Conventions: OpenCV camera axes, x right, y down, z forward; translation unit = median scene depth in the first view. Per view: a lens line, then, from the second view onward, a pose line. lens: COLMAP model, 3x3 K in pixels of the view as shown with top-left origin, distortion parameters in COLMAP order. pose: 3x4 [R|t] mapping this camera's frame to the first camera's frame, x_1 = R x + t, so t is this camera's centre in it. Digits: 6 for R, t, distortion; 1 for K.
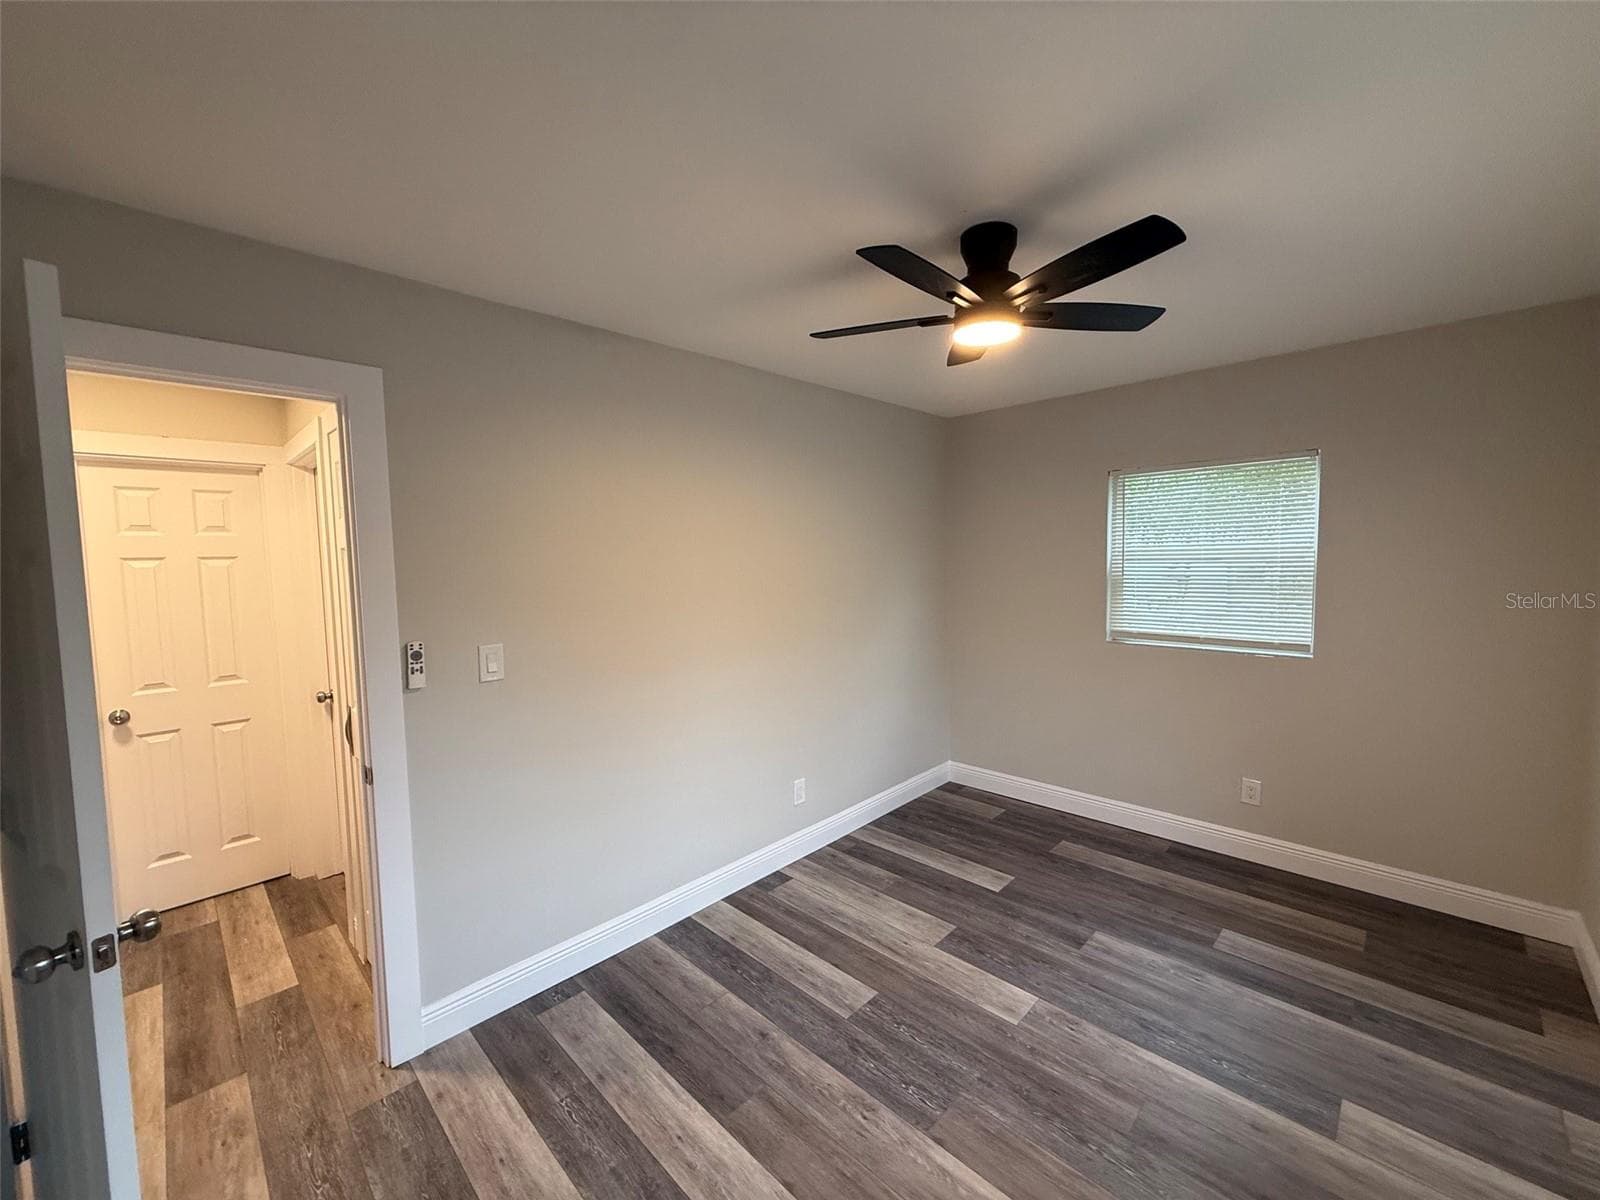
lens RADIAL K [[635.6, 0, 795.8], [0, 635.6, 597.8], [0, 0, 1]] dist [-0.000893, -0.000200]
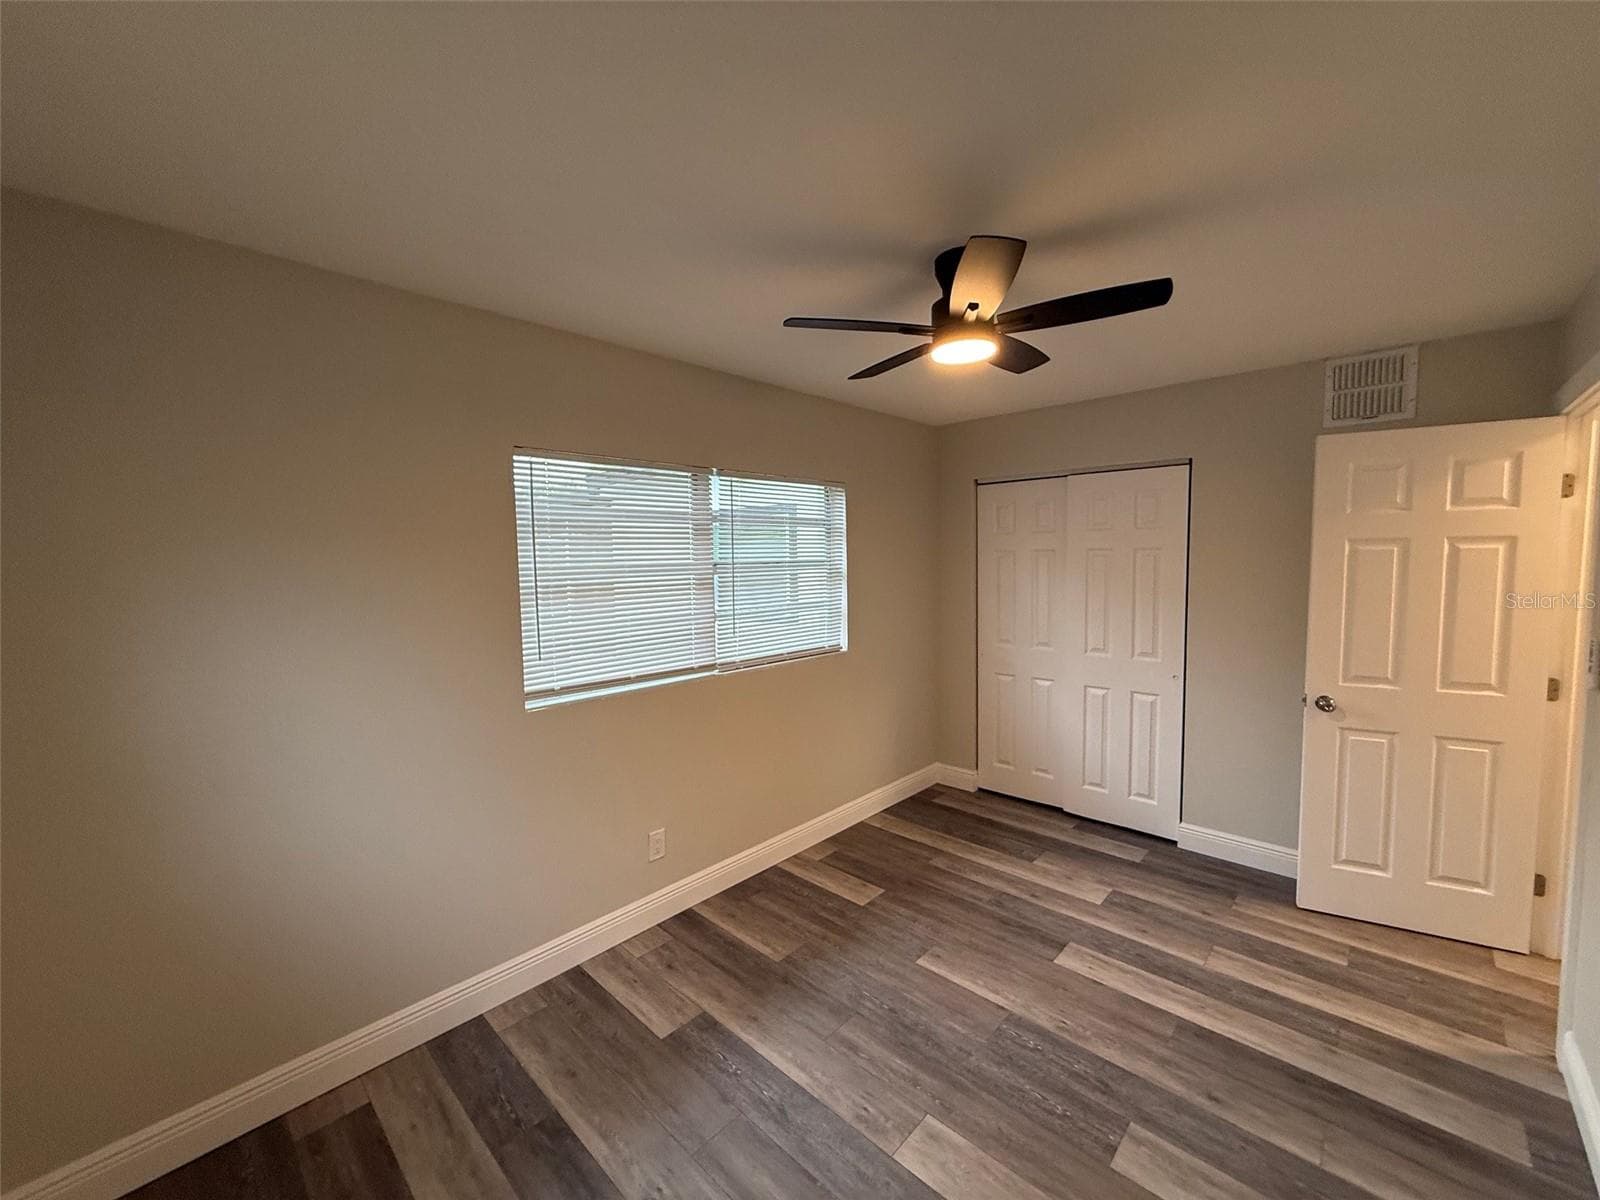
lens RADIAL K [[635.6, 0, 795.8], [0, 635.6, 597.8], [0, 0, 1]] dist [-0.000893, -0.000200]
pose [[-0.998978, 0.040982, -0.019045, 0.560599], [0.037927, 0.989463, 0.139733, -0.158256], [0.024571, 0.138868, -0.990006, 1.909261]]
